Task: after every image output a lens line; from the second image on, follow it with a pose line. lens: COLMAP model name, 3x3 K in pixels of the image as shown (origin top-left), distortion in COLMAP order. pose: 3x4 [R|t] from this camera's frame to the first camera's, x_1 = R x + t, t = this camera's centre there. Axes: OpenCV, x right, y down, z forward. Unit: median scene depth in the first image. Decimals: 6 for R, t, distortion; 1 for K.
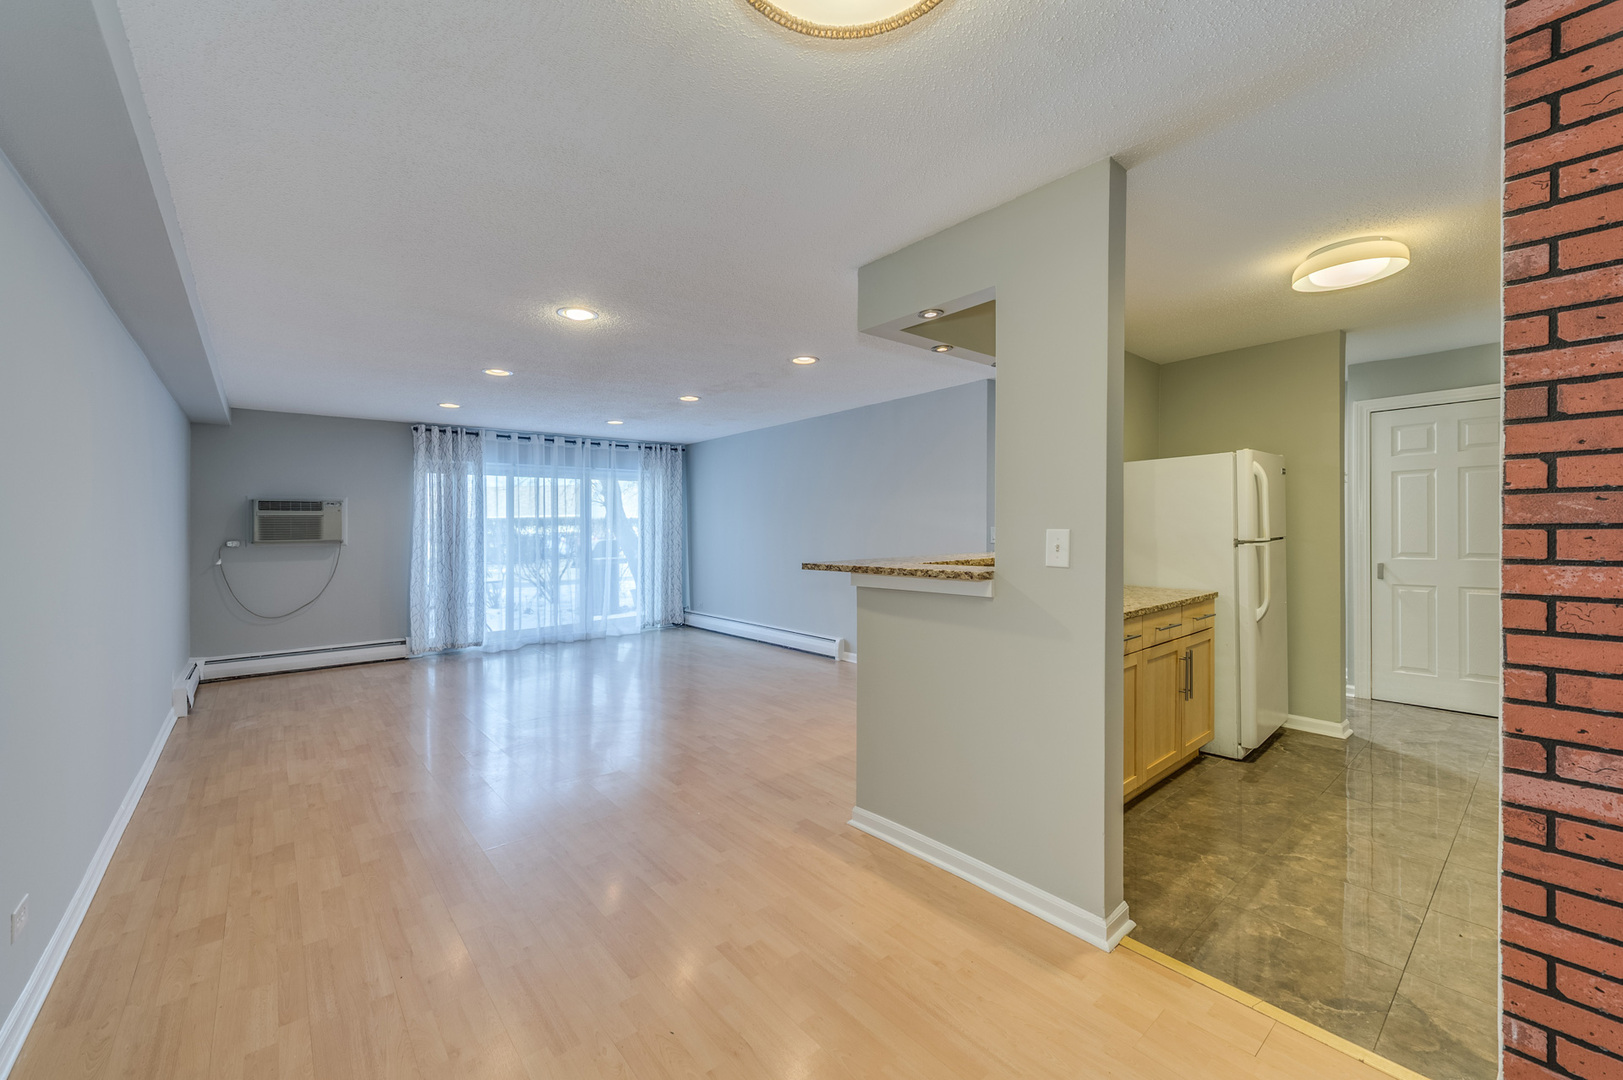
lens RADIAL K [[639.6, 0, 816.9], [0, 639.6, 512.6], [0, 0, 1]] dist [0.013236, -0.002845]
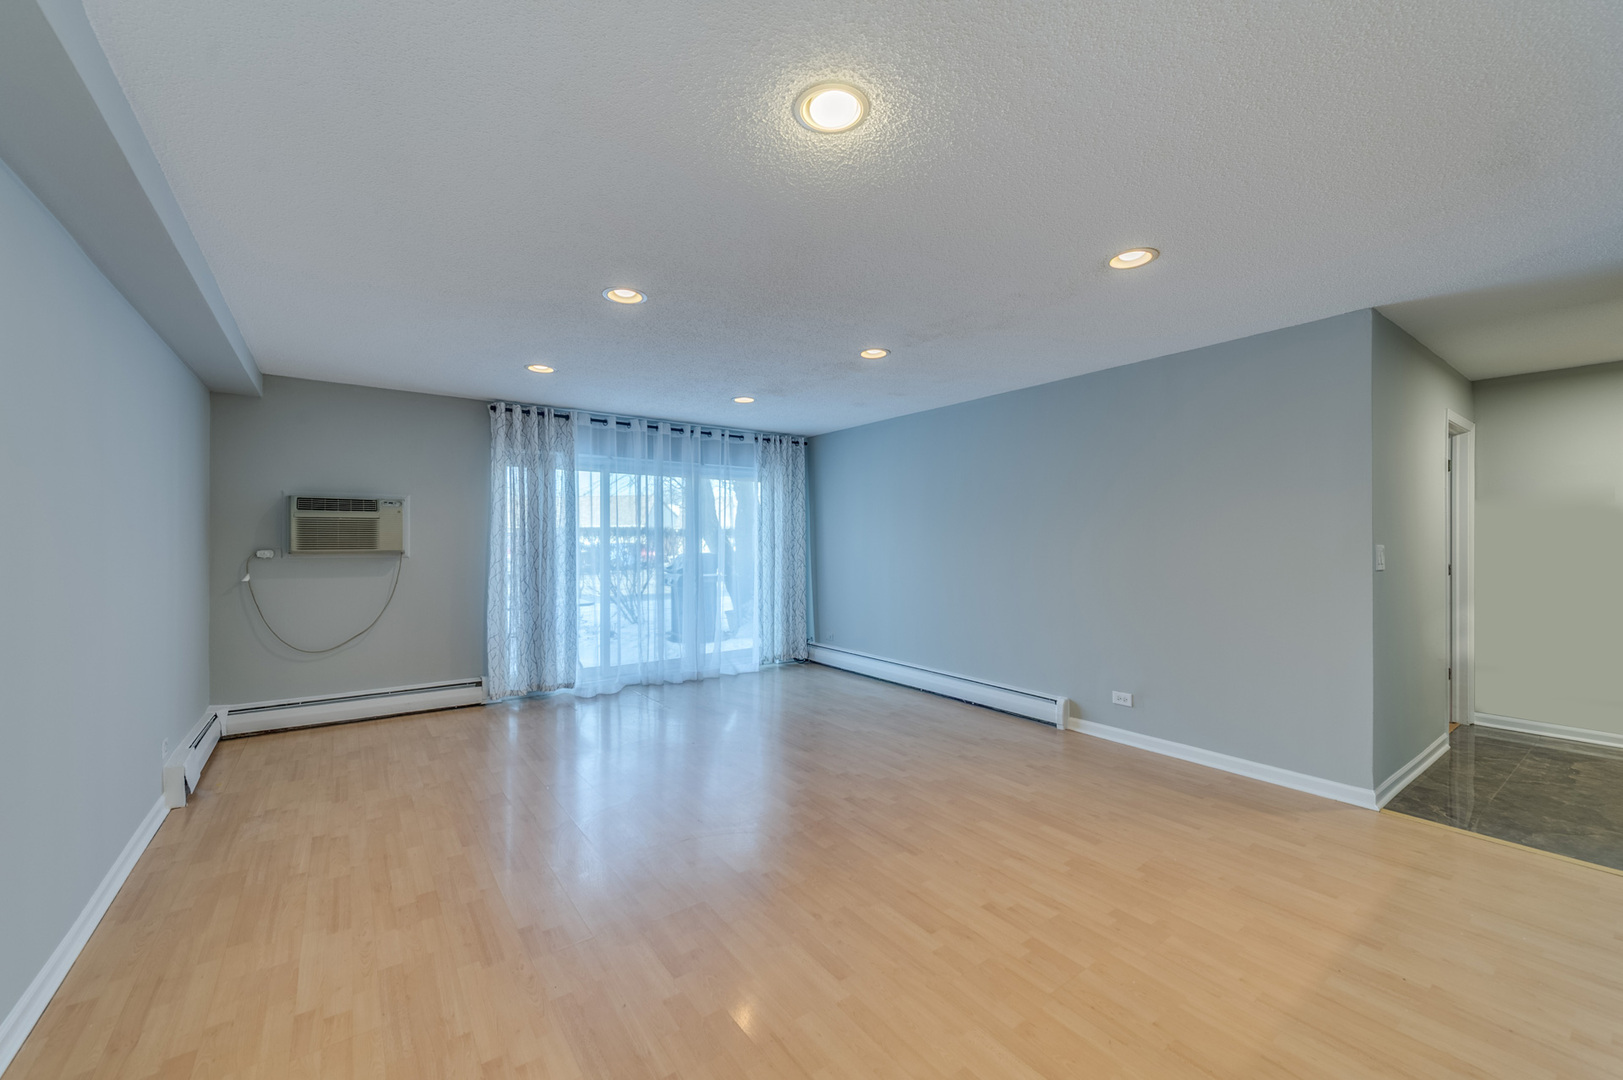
lens RADIAL K [[639.6, 0, 812.5], [0, 639.6, 533.8], [0, 0, 1]] dist [0.013236, -0.002845]
pose [[0.997045, 0.011459, -0.075965, -0.209420], [-0.010466, 0.999855, 0.013467, 0.007679], [0.076108, -0.012632, 0.997020, 0.296895]]
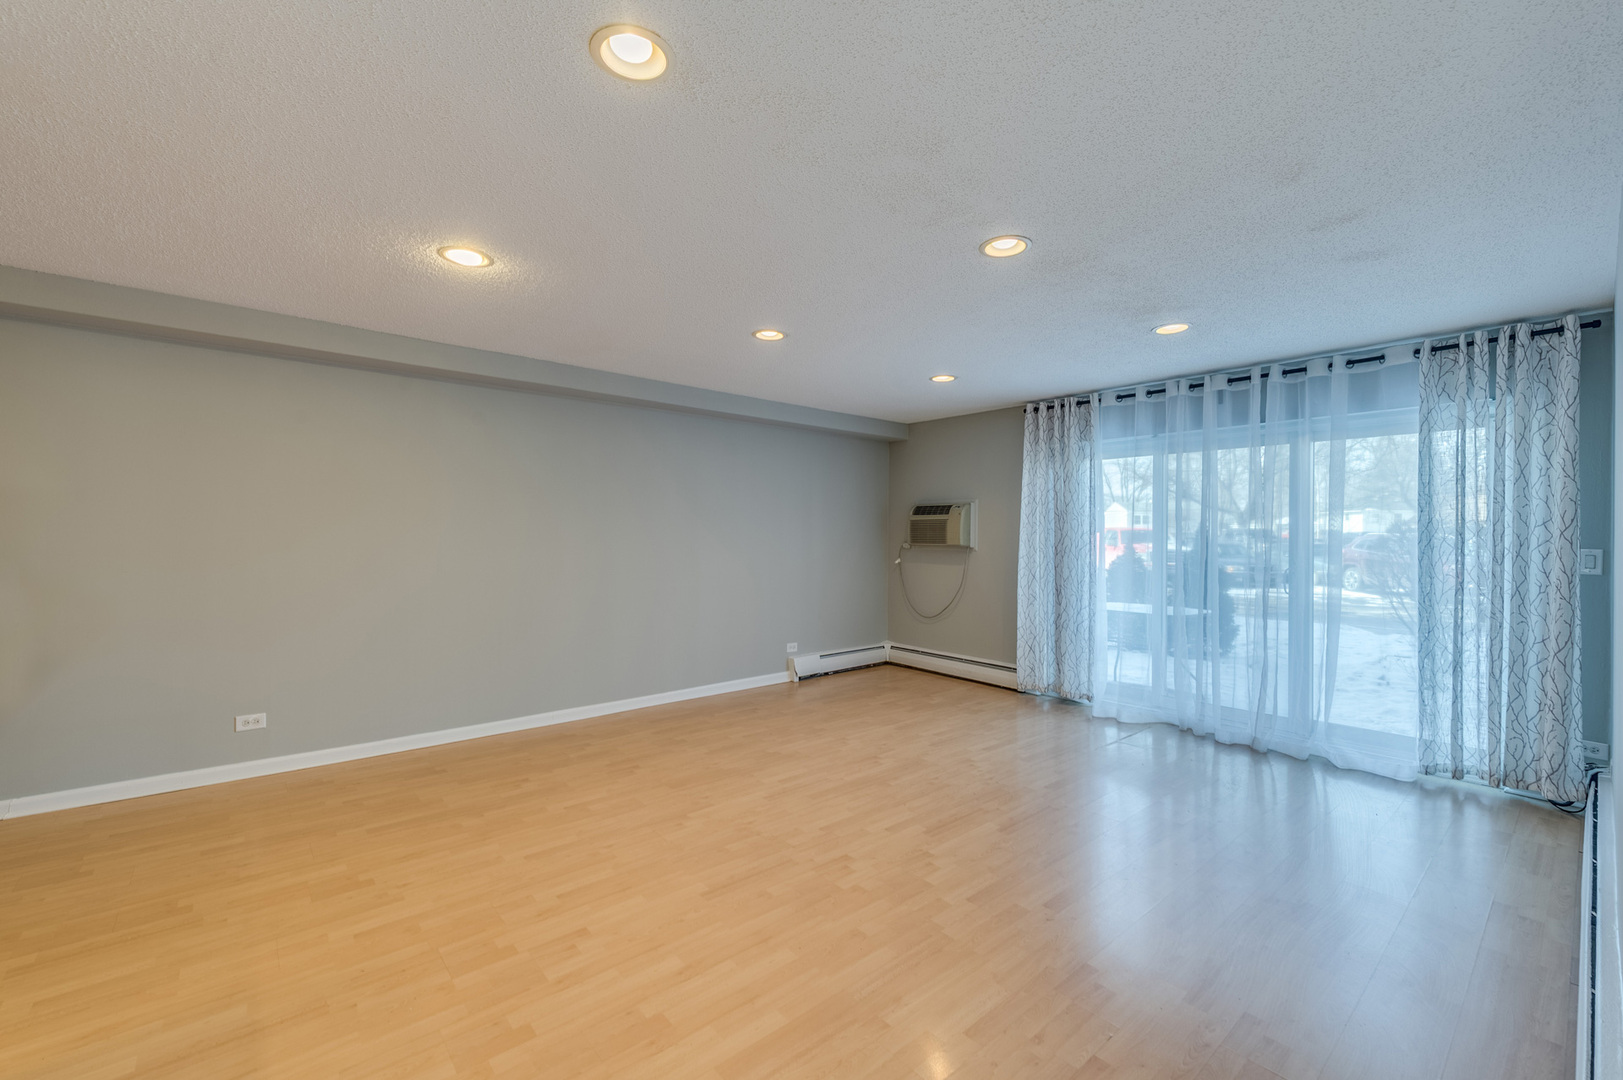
lens RADIAL K [[670.1, 0, 802.8], [0, 670.1, 511.5], [0, 0, 1]] dist [0.007952, -0.001293]
pose [[-0.010906, -0.024269, -0.999646, 0.265906], [0.017164, 0.999554, -0.024454, 0.015072], [0.999793, -0.017425, -0.010485, 0.840632]]
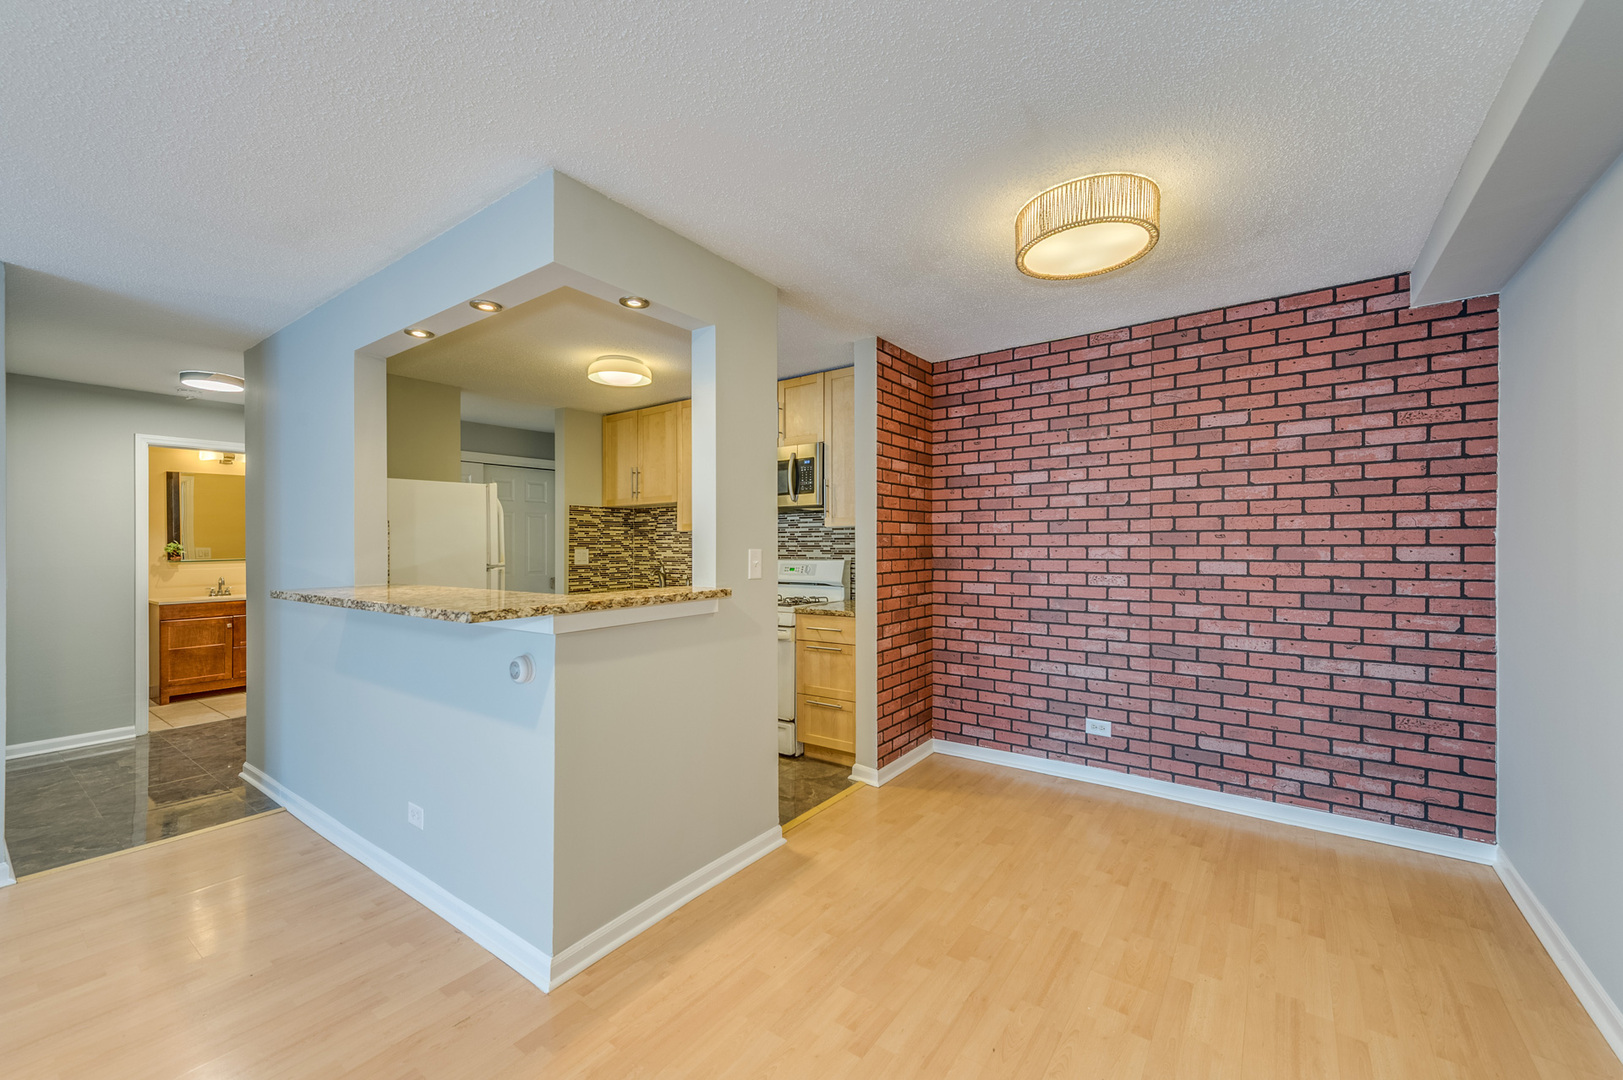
lens RADIAL K [[639.6, 0, 811.1], [0, 639.6, 545.4], [0, 0, 1]] dist [0.013236, -0.002845]
pose [[-0.221410, 0.009493, 0.975135, -0.335630], [-0.006543, 0.999916, -0.011220, 0.011189], [-0.975159, -0.008865, -0.221329, 0.439650]]
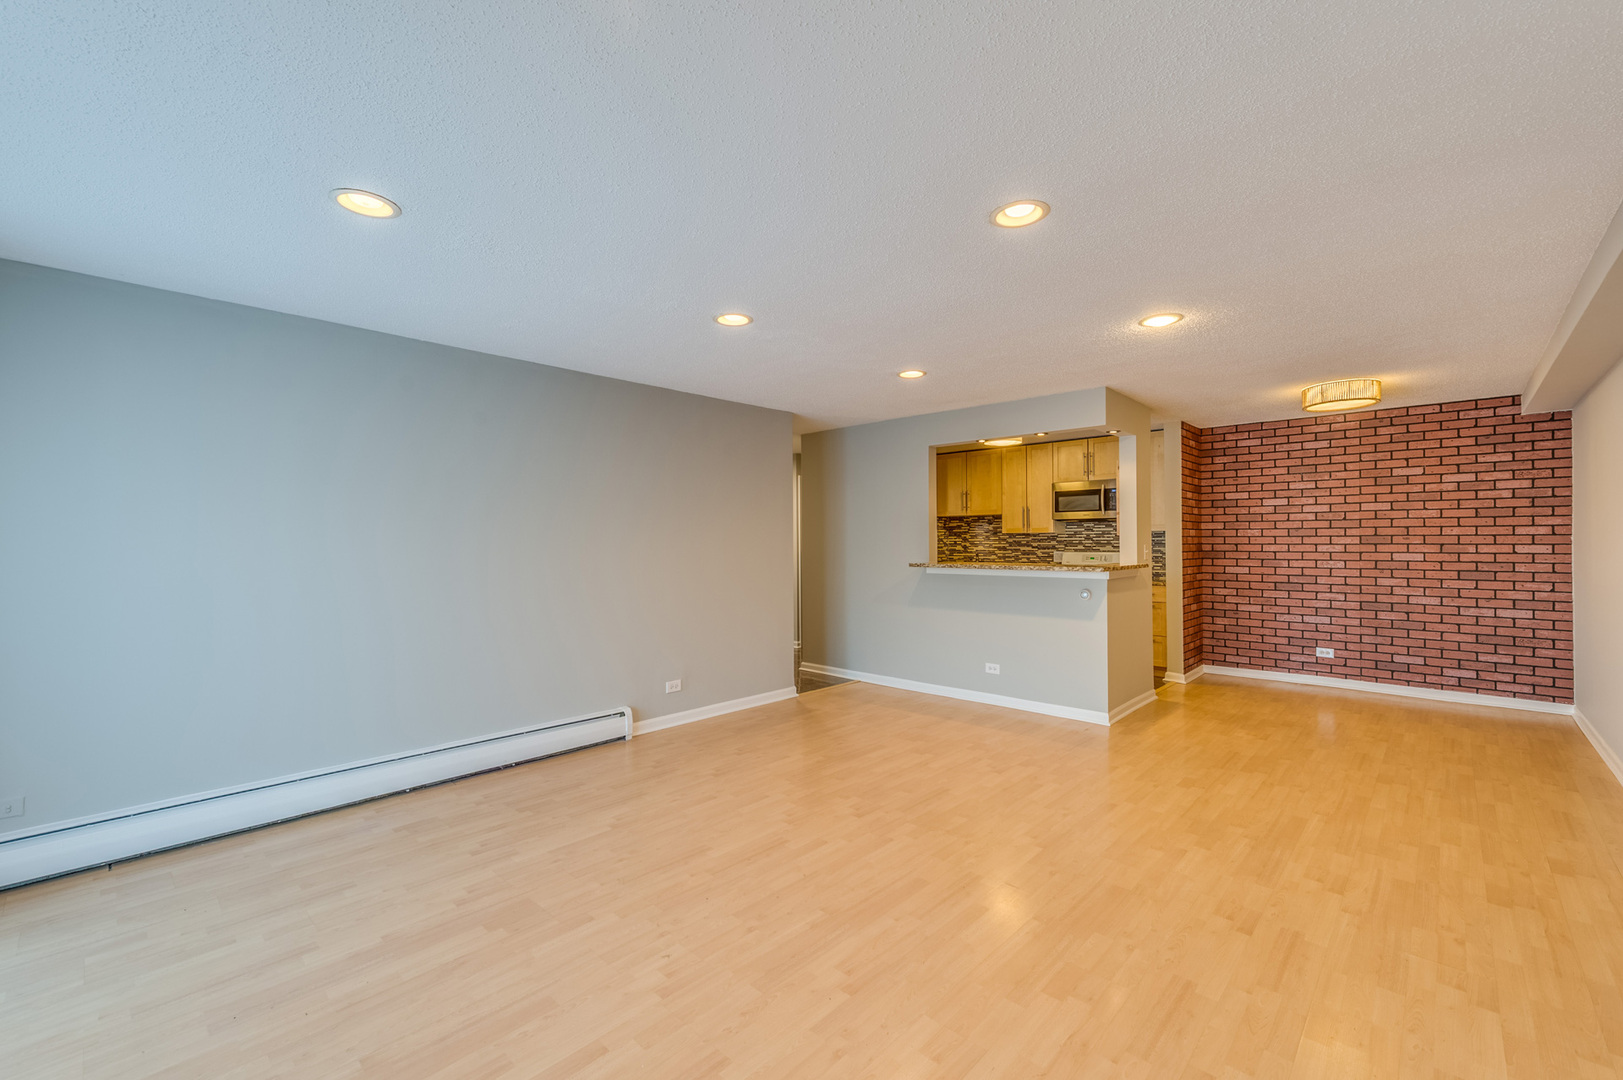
lens RADIAL K [[670.1, 0, 814.2], [0, 670.1, 533.0], [0, 0, 1]] dist [0.007952, -0.001293]
pose [[-0.106912, 0.026582, 0.993913, -0.783311], [-0.015031, 0.999485, -0.028348, 0.028325], [-0.994155, -0.017971, -0.106457, 0.964255]]
